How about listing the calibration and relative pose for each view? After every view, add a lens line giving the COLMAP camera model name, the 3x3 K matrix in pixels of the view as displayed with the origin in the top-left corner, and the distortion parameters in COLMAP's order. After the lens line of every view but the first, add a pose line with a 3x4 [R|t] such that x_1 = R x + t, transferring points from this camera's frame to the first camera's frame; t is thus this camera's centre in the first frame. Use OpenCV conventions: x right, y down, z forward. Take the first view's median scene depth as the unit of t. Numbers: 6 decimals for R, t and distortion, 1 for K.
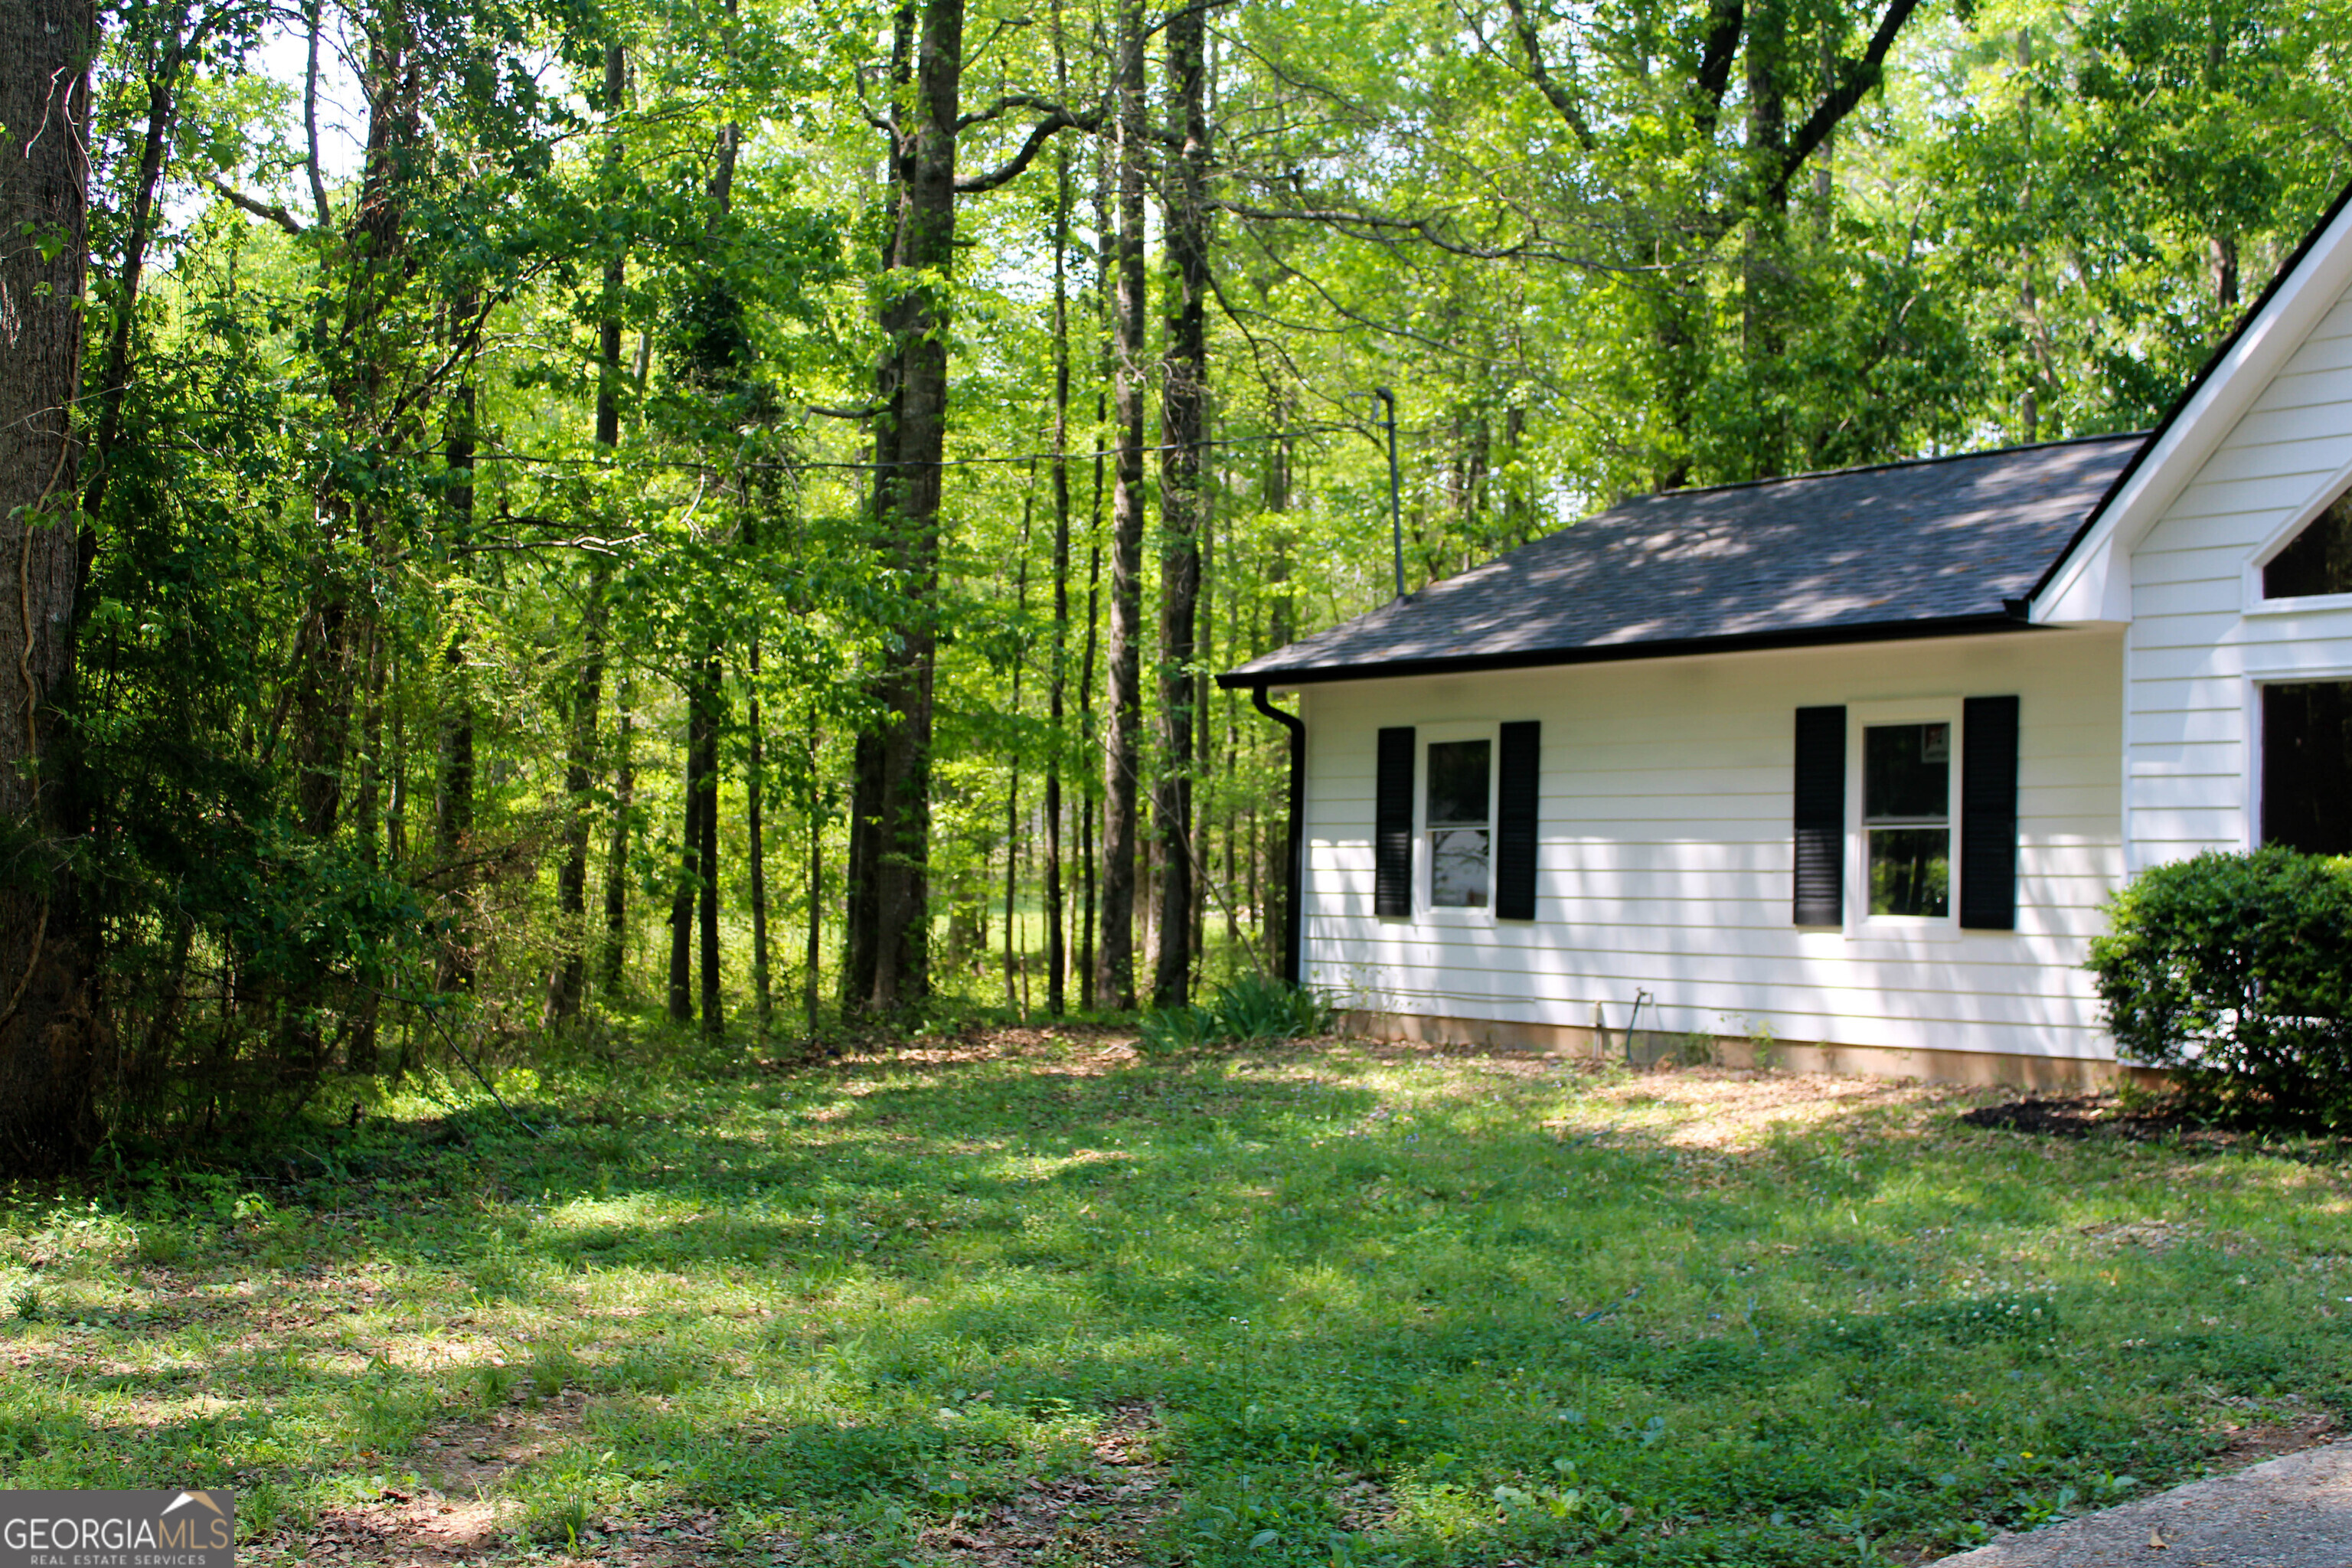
lens RADIAL K [[2966.8, 0, 1179.1], [0, 2966.8, 745.0], [0, 0, 1]] dist [-0.039396, 0.030724]
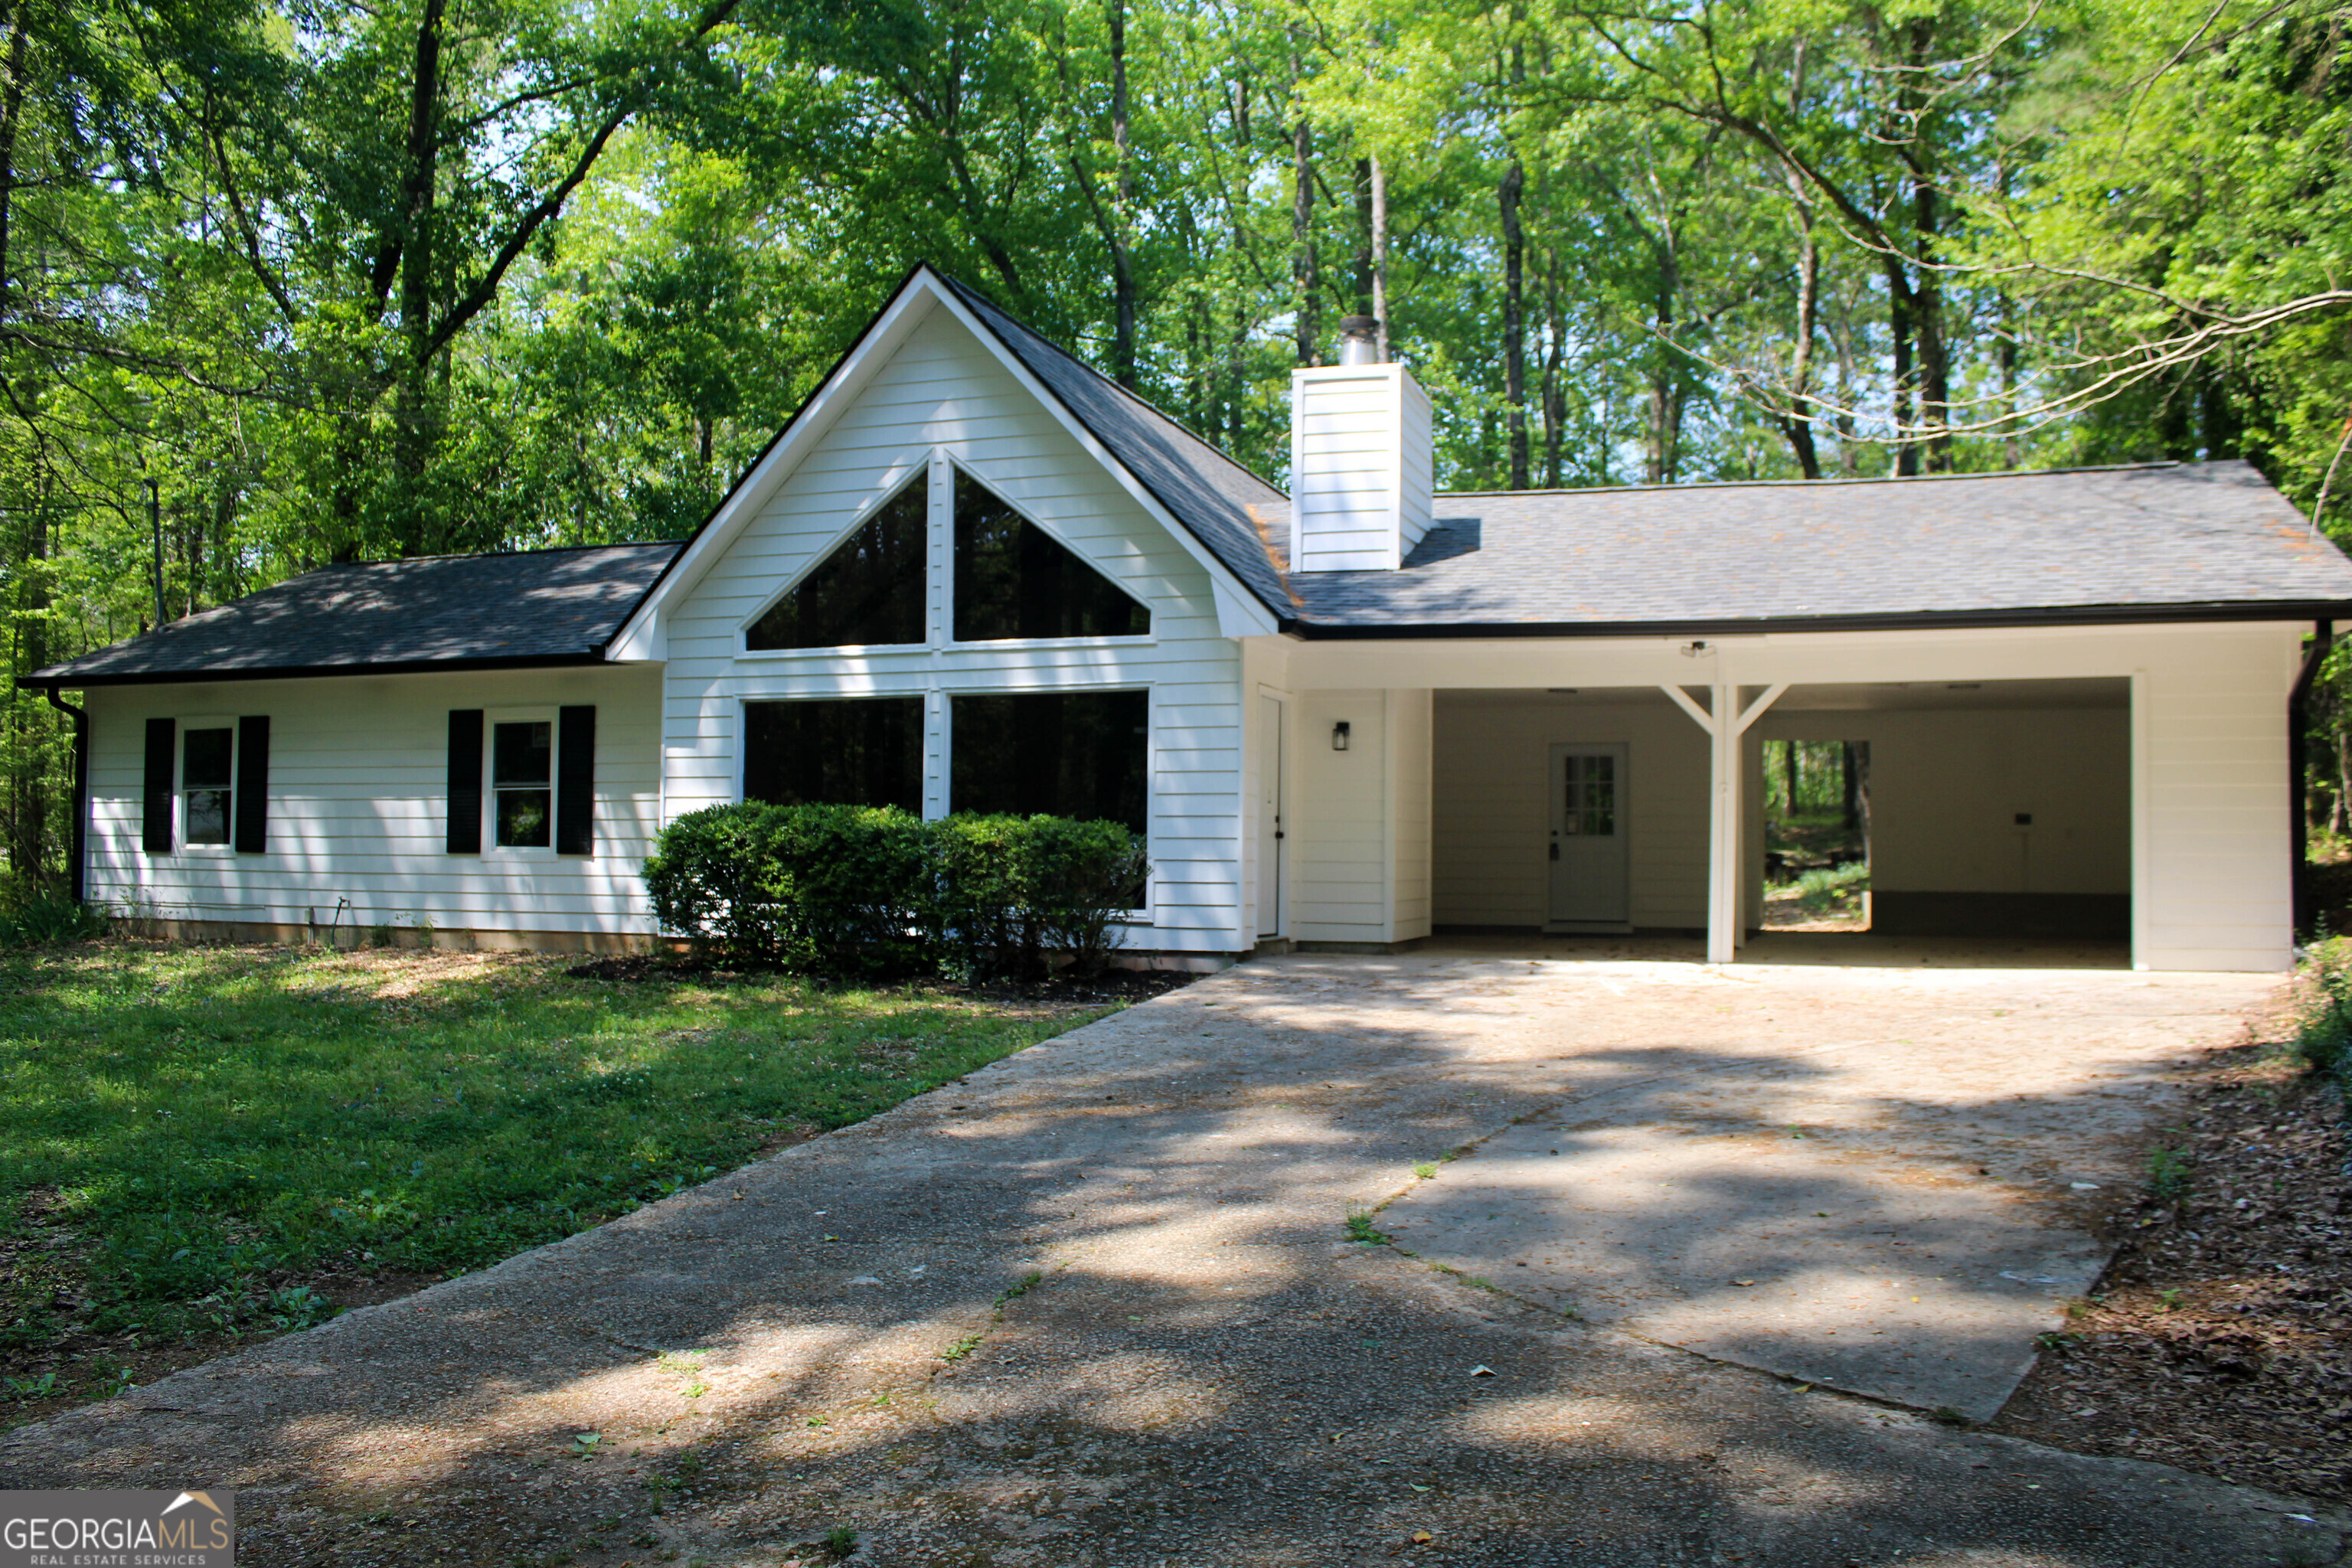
lens RADIAL K [[1955.0, 0, 1176.0], [0, 1955.0, 784.0], [0, 0, 1]] dist [-0.167584, 0.160603]
pose [[0.832193, 0.001242, 0.554485, -0.027251], [-0.015095, 0.999678, 0.020416, -0.000647], [-0.554281, -0.025360, 0.831943, -0.028351]]
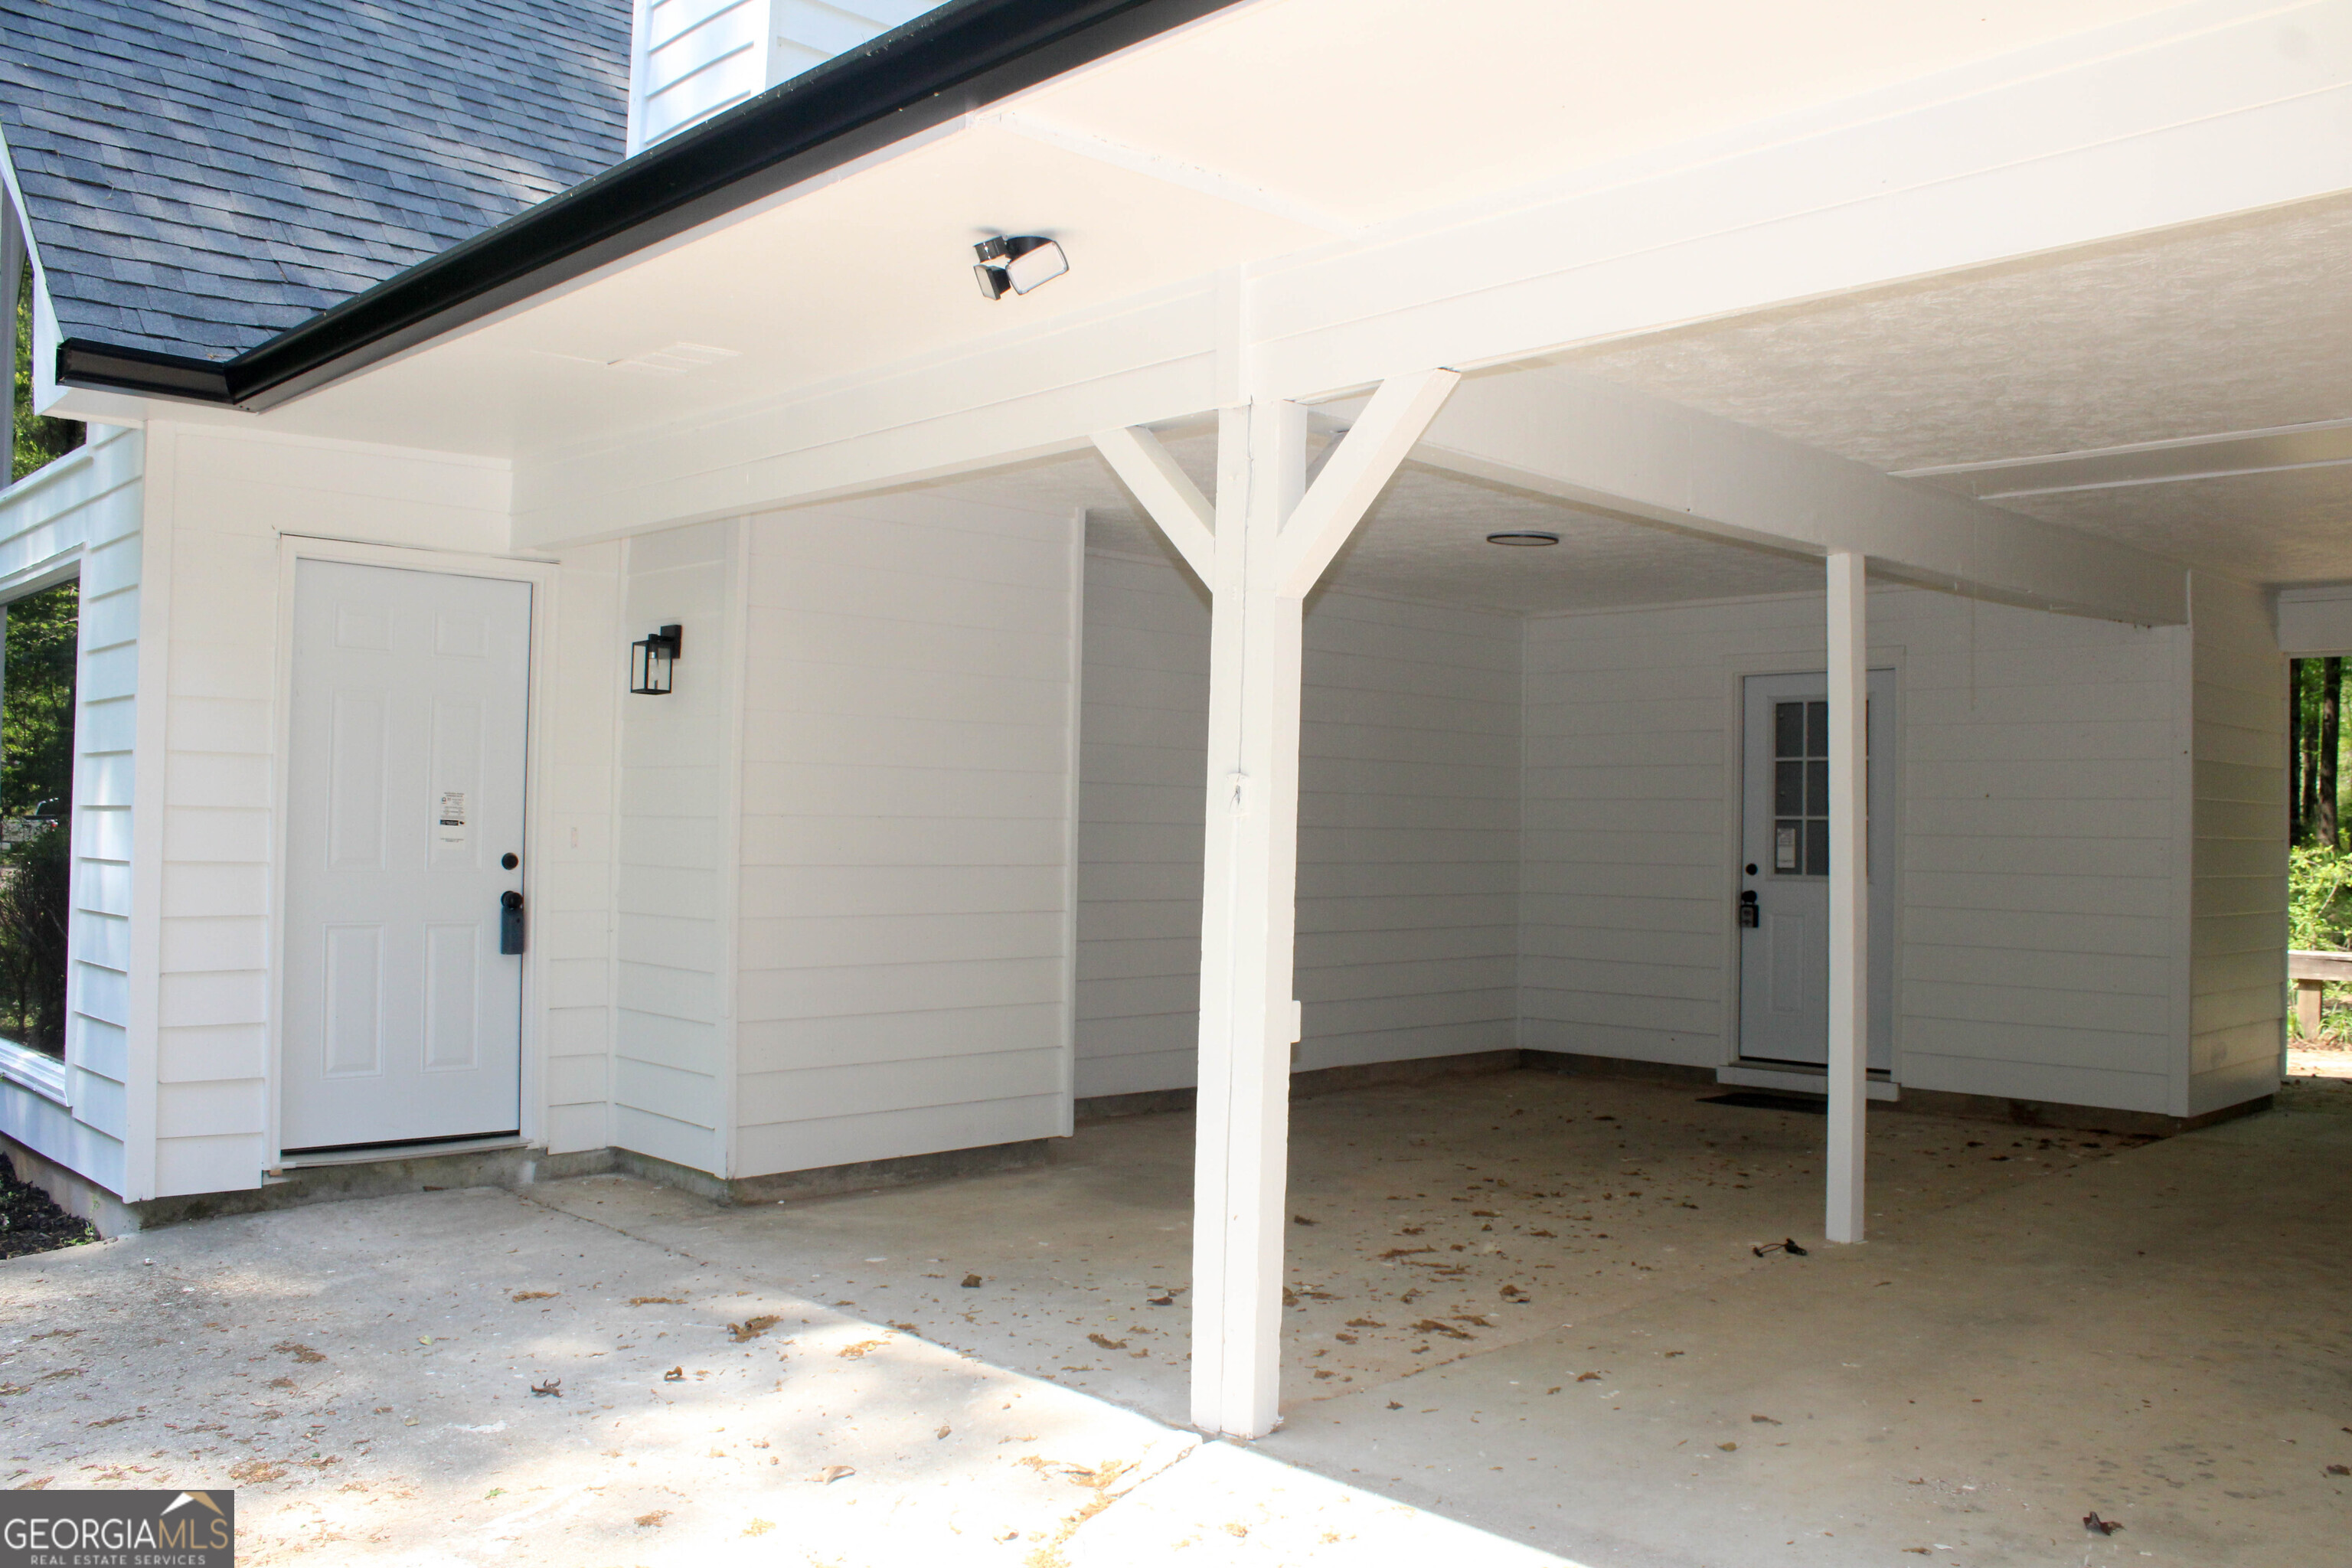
lens RADIAL K [[1955.0, 0, 1176.0], [0, 1955.0, 784.0], [0, 0, 1]] dist [-0.167584, 0.160603]
pose [[0.992823, -0.011505, 0.119036, 0.591644], [0.007736, 0.999455, 0.032077, 0.007408], [-0.119340, -0.030926, 0.992372, 0.306985]]
